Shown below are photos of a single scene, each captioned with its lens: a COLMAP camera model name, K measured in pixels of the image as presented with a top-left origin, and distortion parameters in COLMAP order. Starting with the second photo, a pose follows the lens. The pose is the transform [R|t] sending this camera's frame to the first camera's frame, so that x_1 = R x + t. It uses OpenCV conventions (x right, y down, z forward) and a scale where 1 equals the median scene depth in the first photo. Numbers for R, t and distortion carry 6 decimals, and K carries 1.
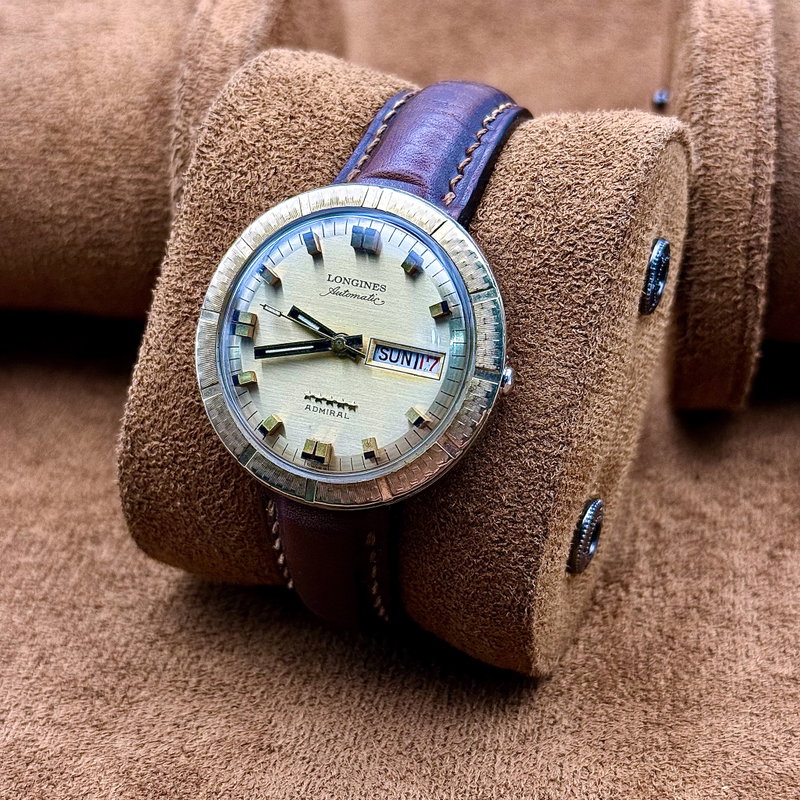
lens RADIAL K [[1600.1, 0, 400.0], [0, 1600.1, 400.0], [0, 0, 1]] dist [0.082270, 0.254818]
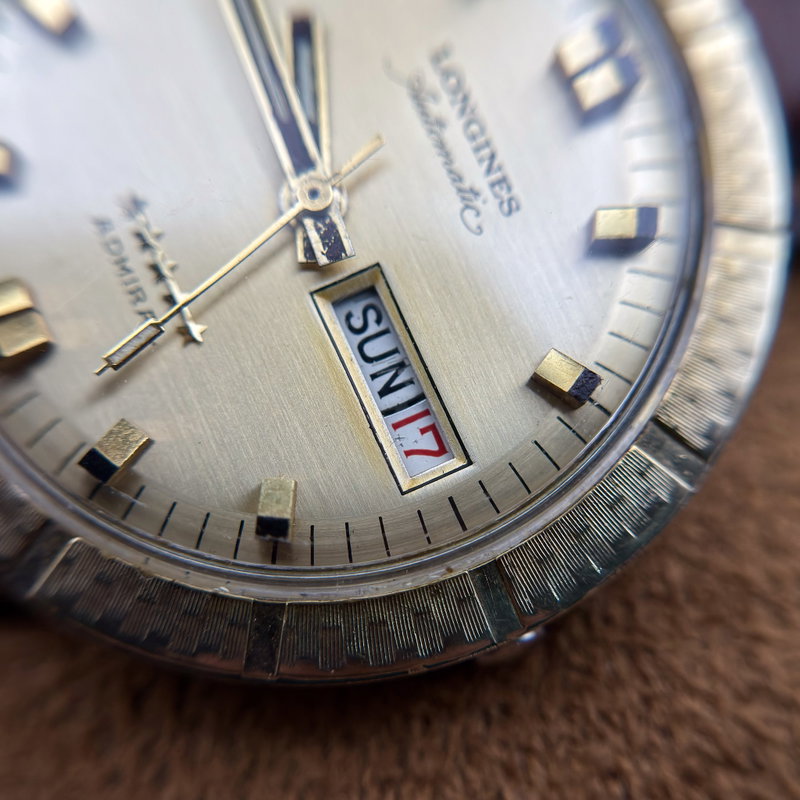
lens RADIAL K [[884.7, 0, 402.1], [0, 884.7, 417.3], [0, 0, 1]] dist [0.320894, 0.012715]
pose [[0.580137, 0.787550, 0.207860, -0.029329], [-0.803101, 0.595645, -0.015354, -0.019292], [-0.135903, -0.158025, 0.978038, 0.798478]]
